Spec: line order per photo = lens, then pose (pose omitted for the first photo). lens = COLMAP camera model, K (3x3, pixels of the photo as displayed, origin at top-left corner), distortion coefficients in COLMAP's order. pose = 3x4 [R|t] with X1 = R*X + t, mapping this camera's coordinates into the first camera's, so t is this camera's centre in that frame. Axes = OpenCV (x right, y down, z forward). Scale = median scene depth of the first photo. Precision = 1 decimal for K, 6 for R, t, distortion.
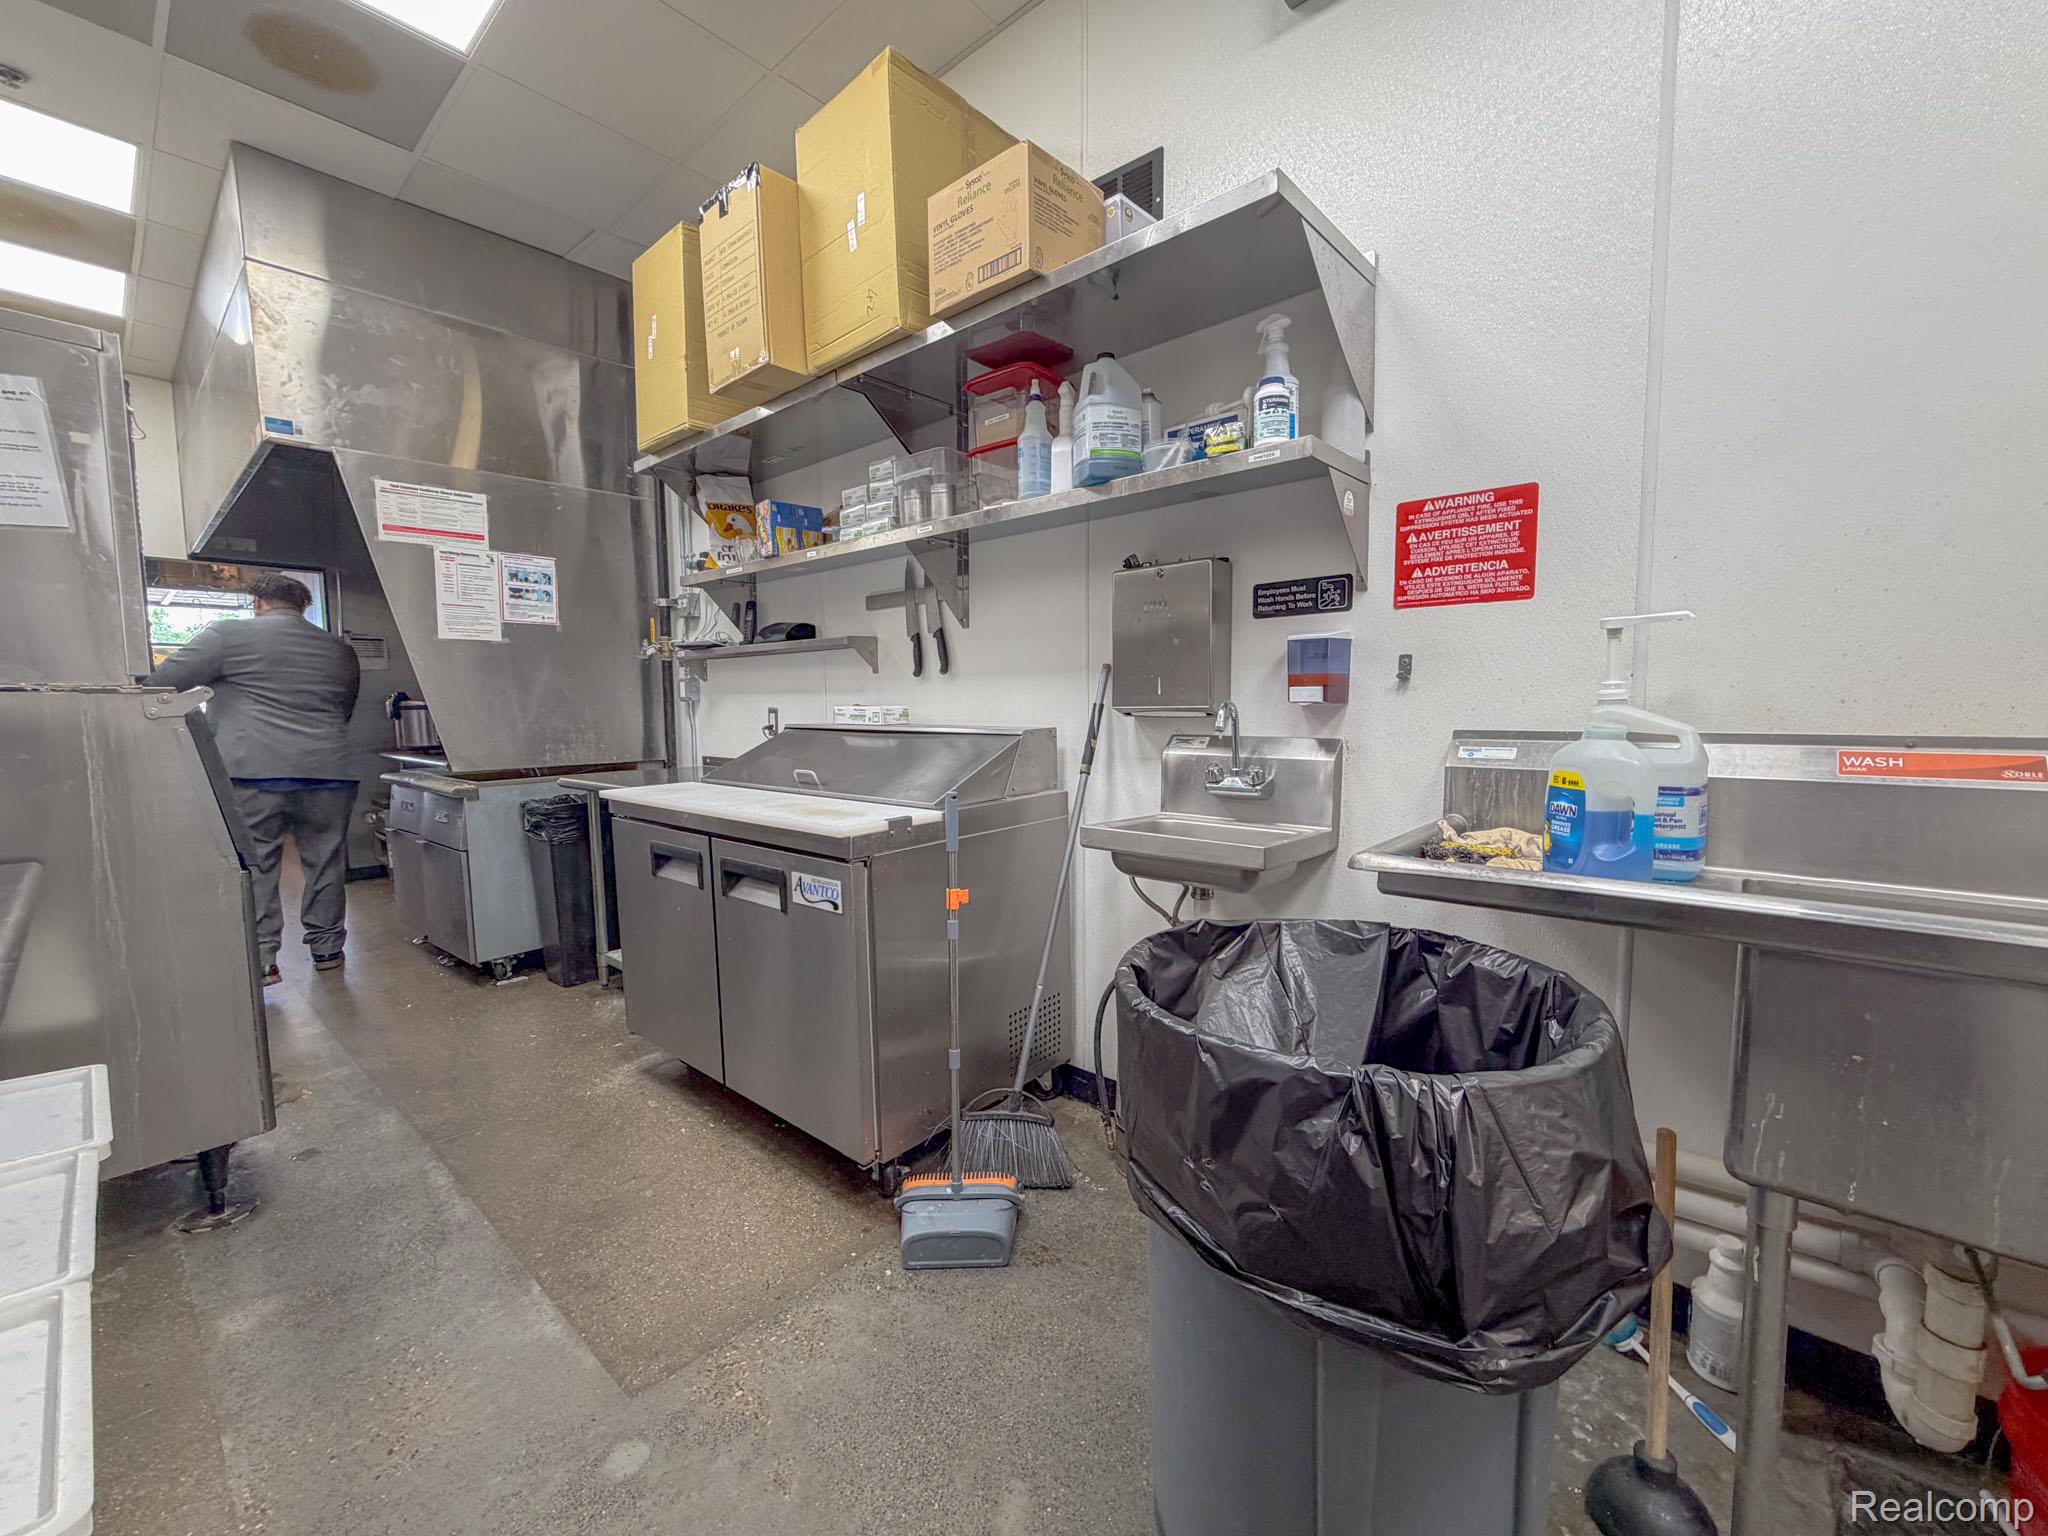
lens RADIAL K [[826.8, 0, 1018.8], [0, 826.8, 768.2], [0, 0, 1]] dist [0.000968, 0.000038]
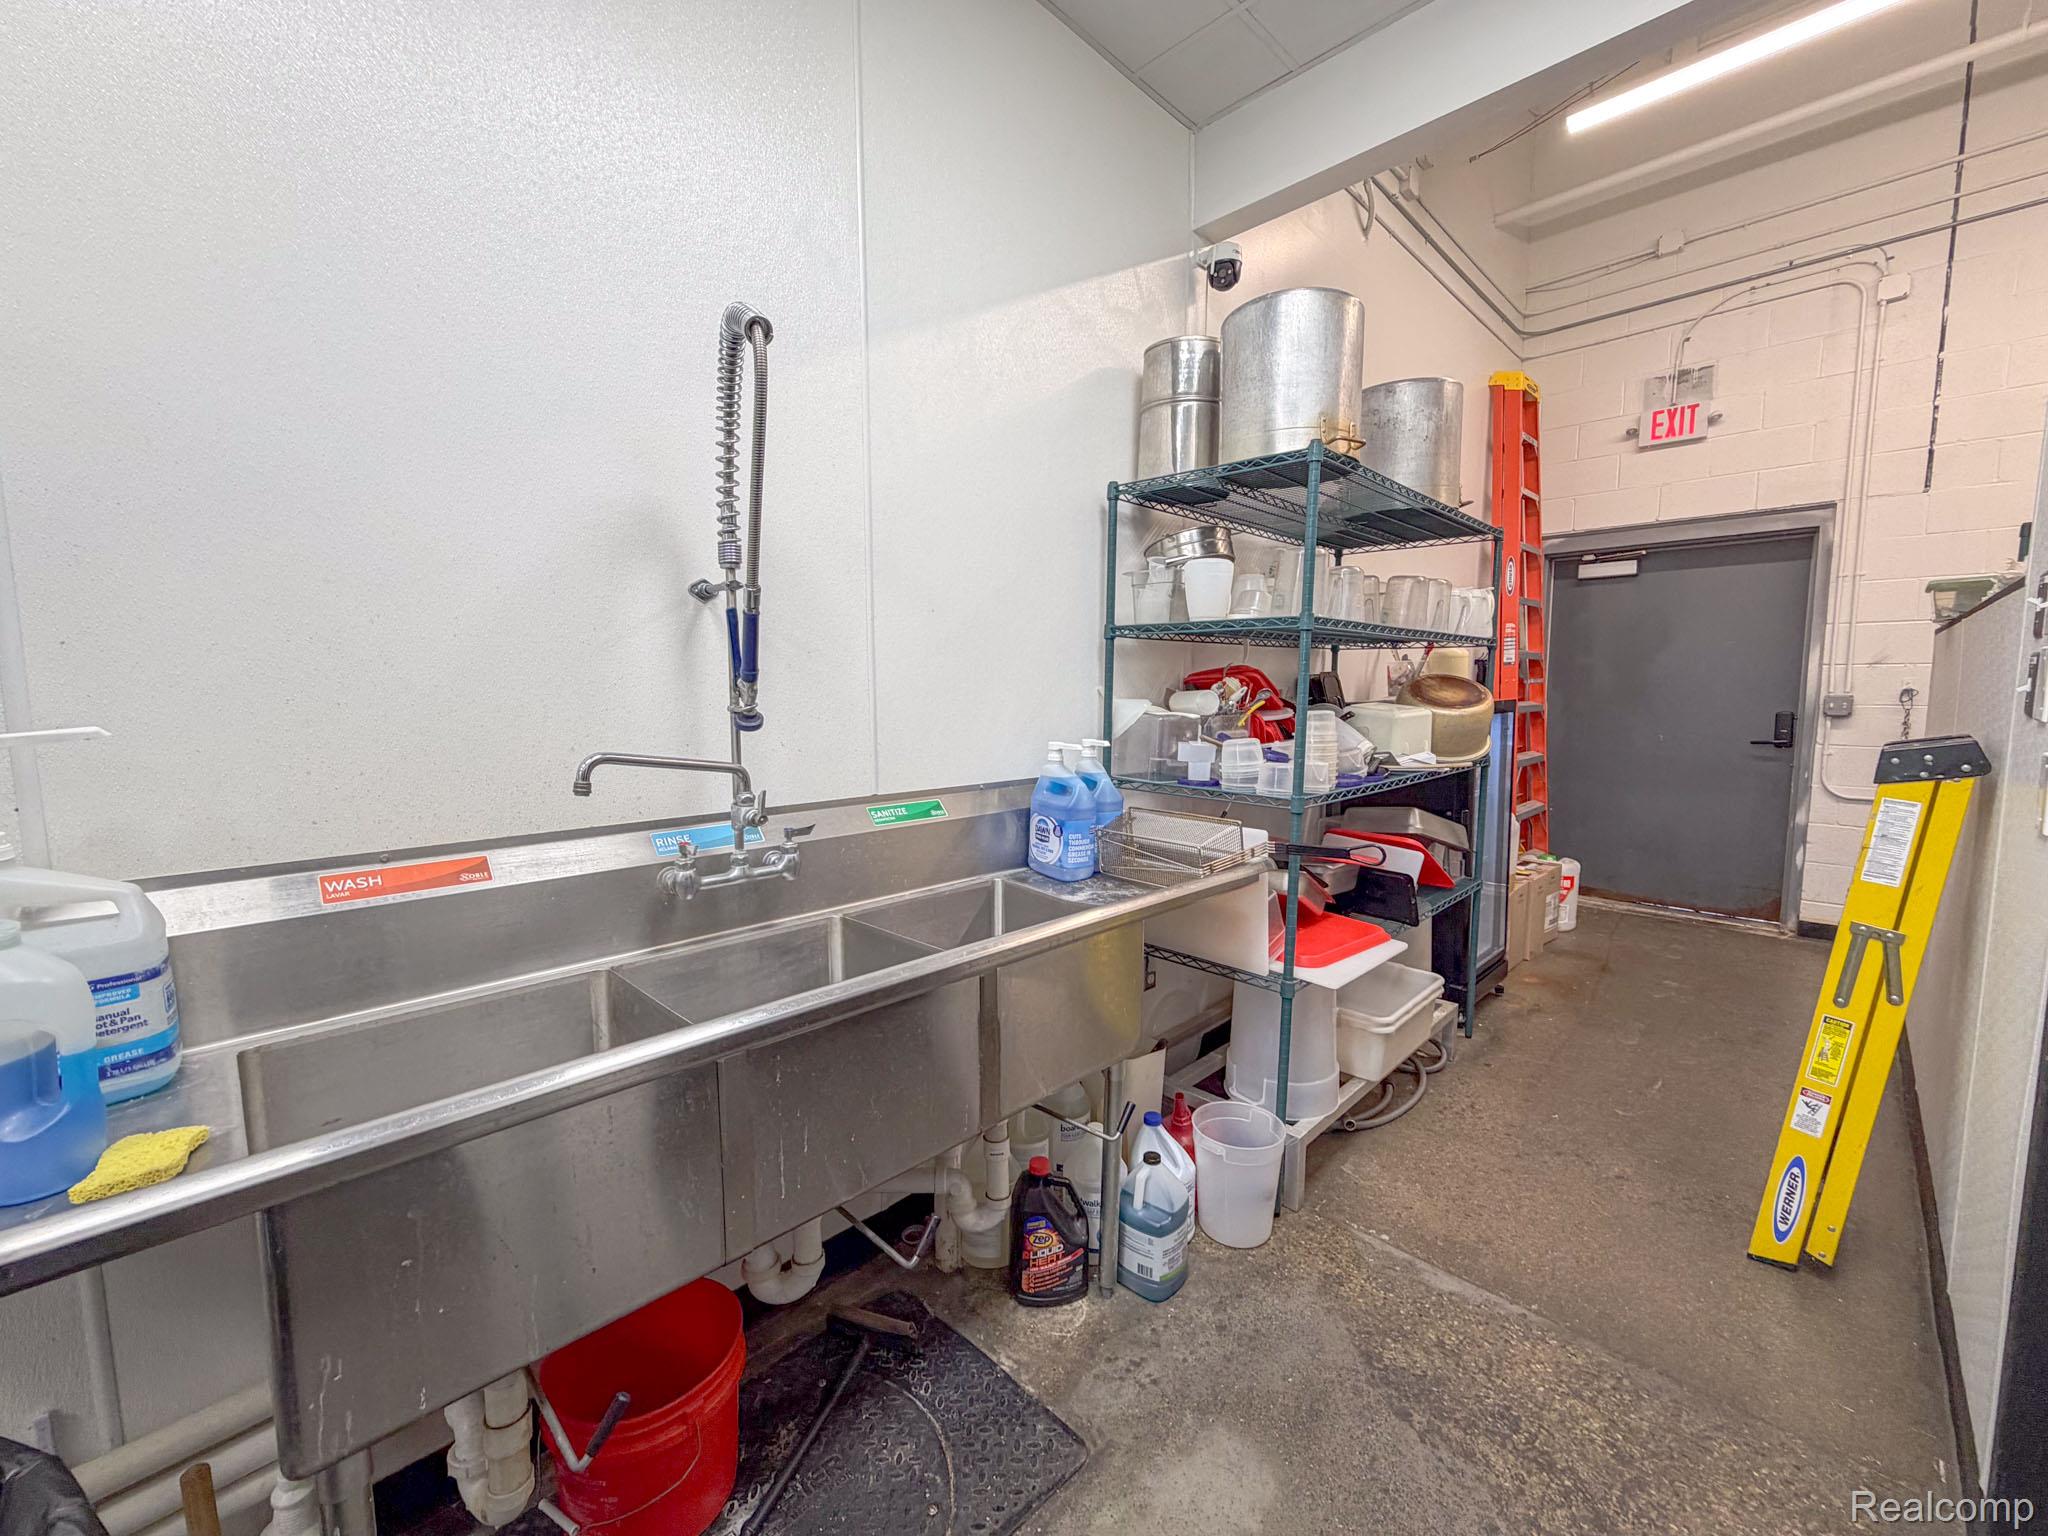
lens RADIAL K [[826.8, 0, 1018.6], [0, 826.8, 767.0], [0, 0, 1]] dist [0.000968, 0.000038]
pose [[0.062333, -0.087973, 0.994171, 0.142982], [0.087414, 0.992761, 0.082367, -0.149389], [-0.994220, 0.081770, 0.069572, 0.160275]]
